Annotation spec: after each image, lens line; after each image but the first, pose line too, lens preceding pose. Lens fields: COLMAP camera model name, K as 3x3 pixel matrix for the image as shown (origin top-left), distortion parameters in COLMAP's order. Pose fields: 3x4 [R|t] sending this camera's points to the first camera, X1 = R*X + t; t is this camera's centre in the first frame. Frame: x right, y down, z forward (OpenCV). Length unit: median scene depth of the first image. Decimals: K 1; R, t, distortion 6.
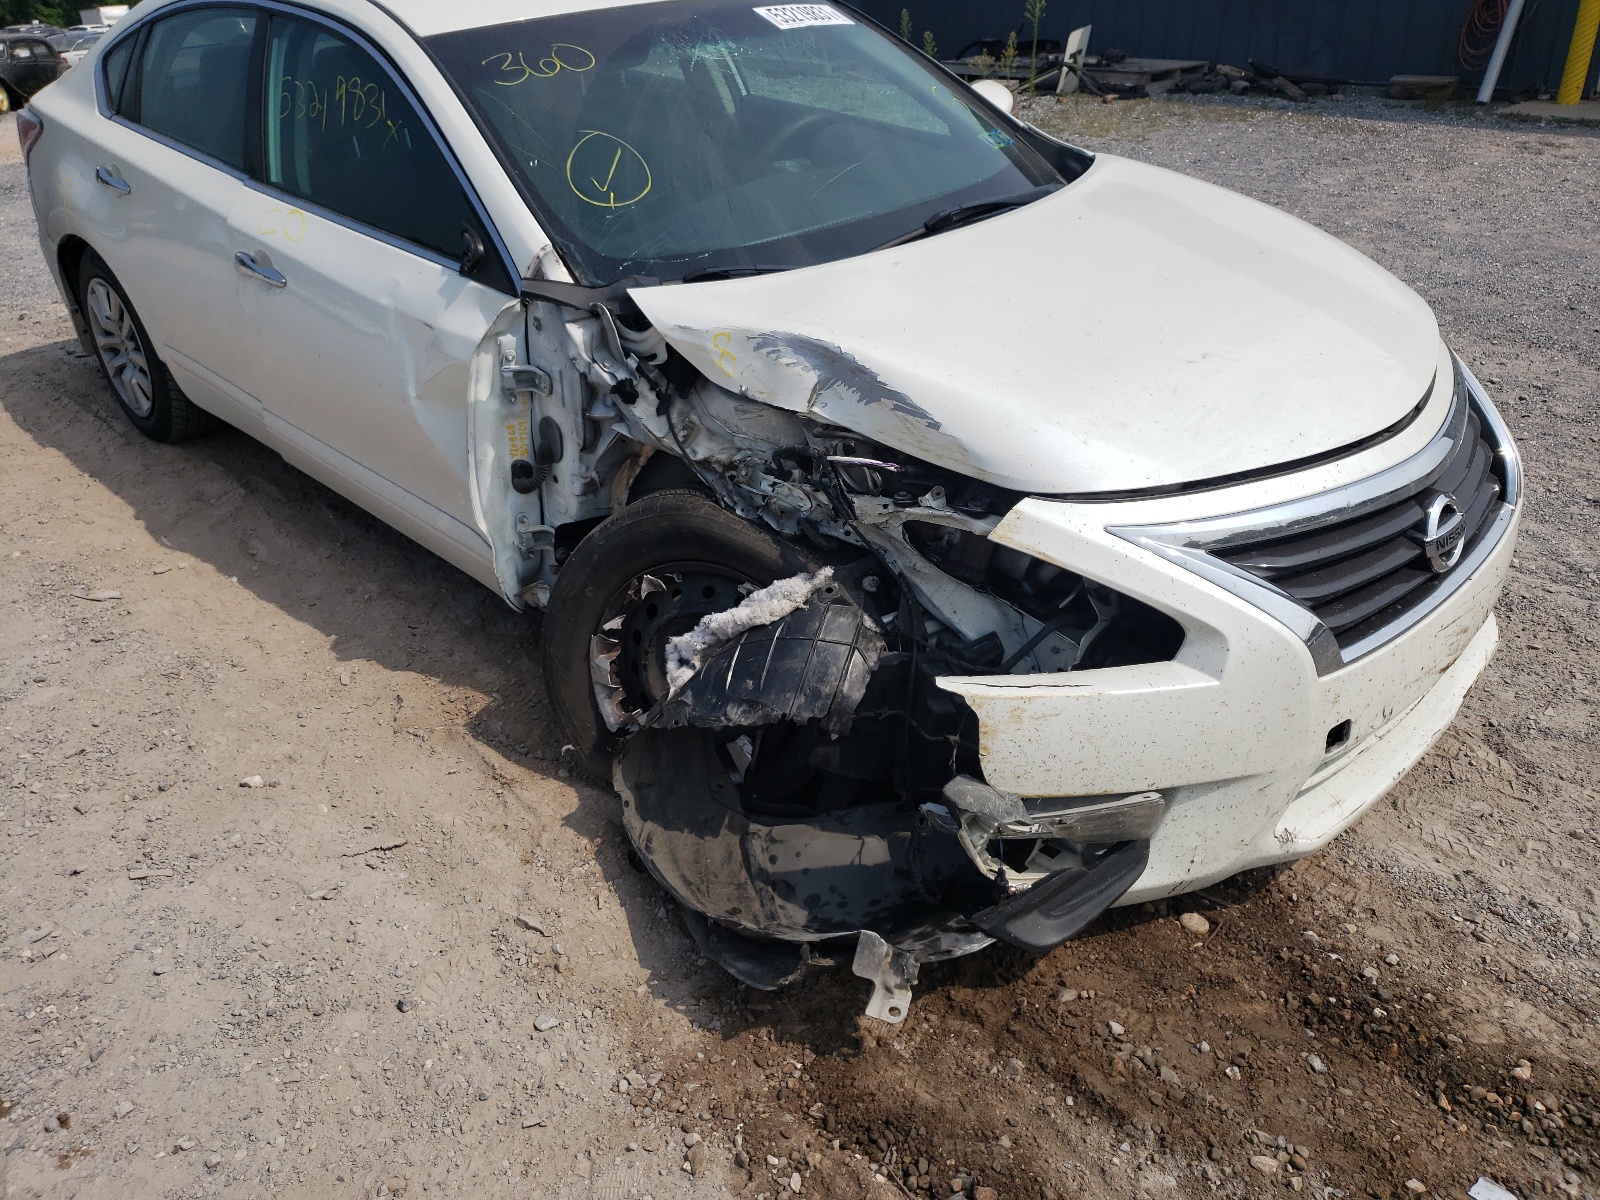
lens RADIAL K [[1202.9, 0, 800.6], [0, 1202.9, 566.0], [0, 0, 1]] dist [0.011291, 0.000464]
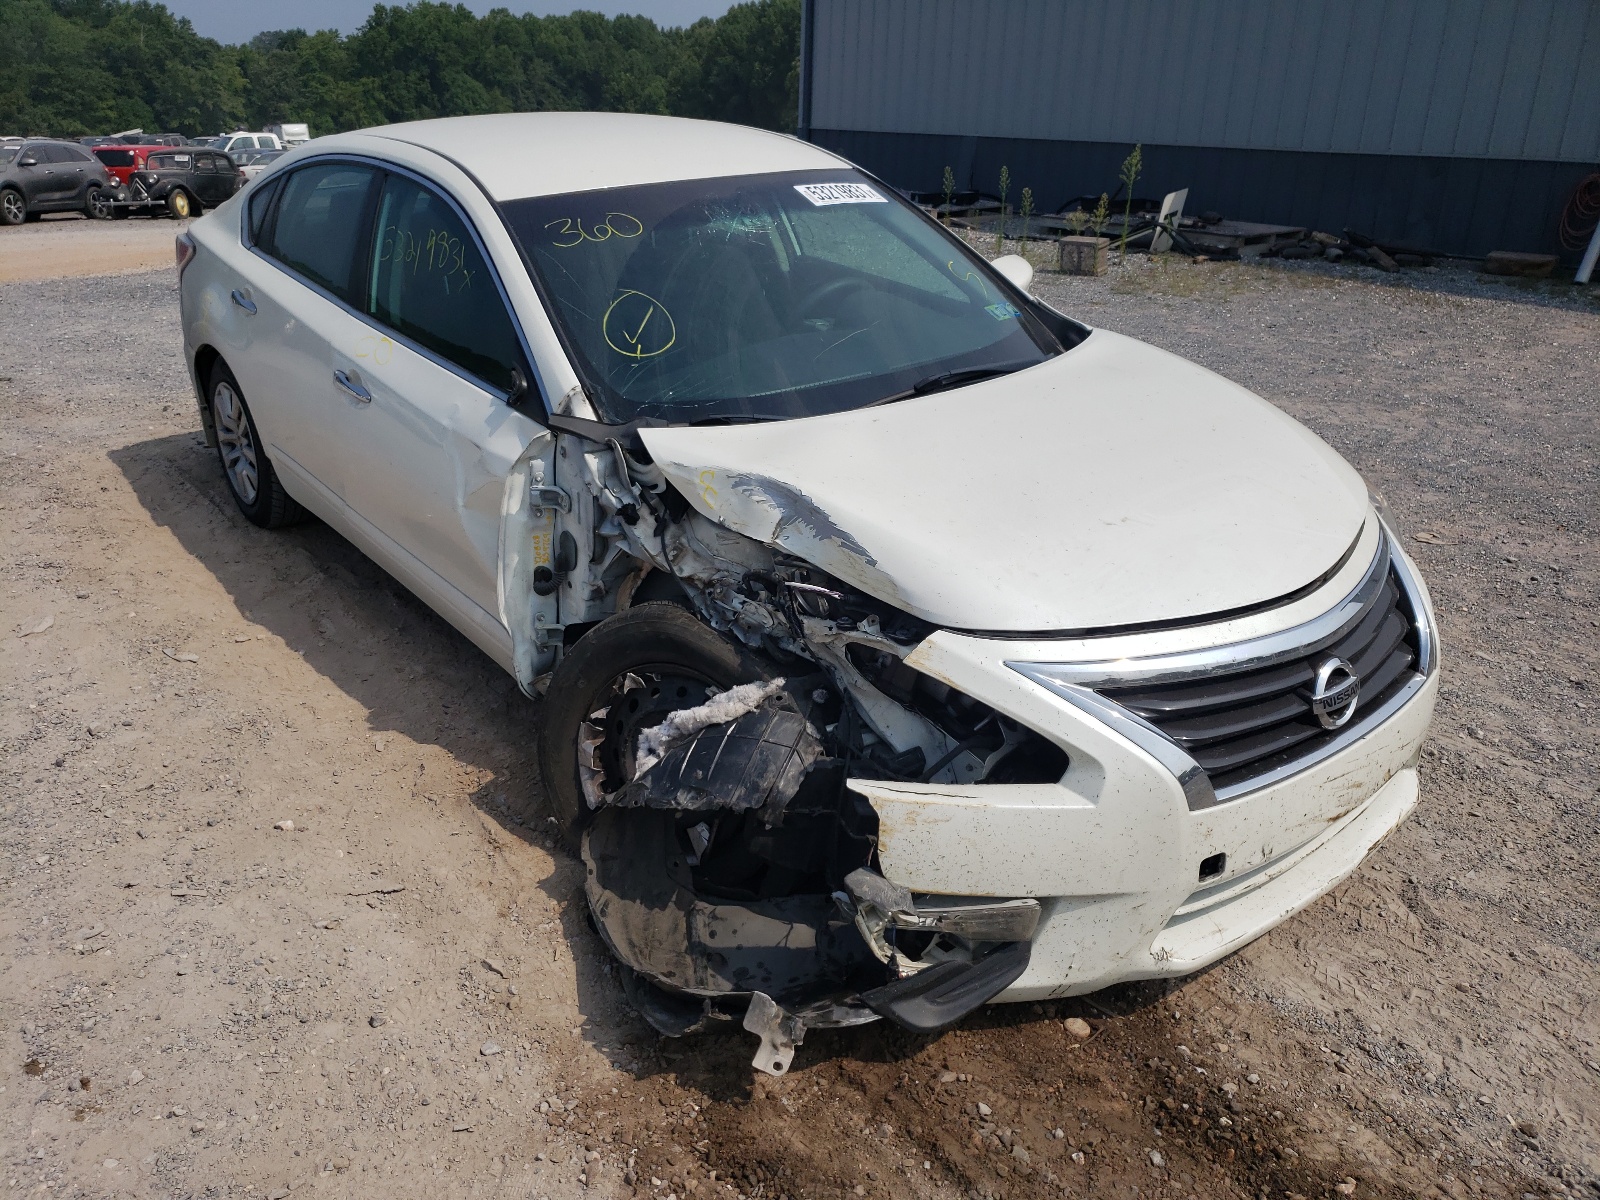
lens RADIAL K [[1221.1, 0, 800.0], [0, 1221.1, 600.0], [0, 0, 1]] dist [0.009718, -0.000114]
pose [[0.992978, 0.075812, -0.090818, 0.142246], [-0.082383, 0.994073, -0.070929, 0.007615], [0.084902, 0.077913, 0.993338, -0.158423]]
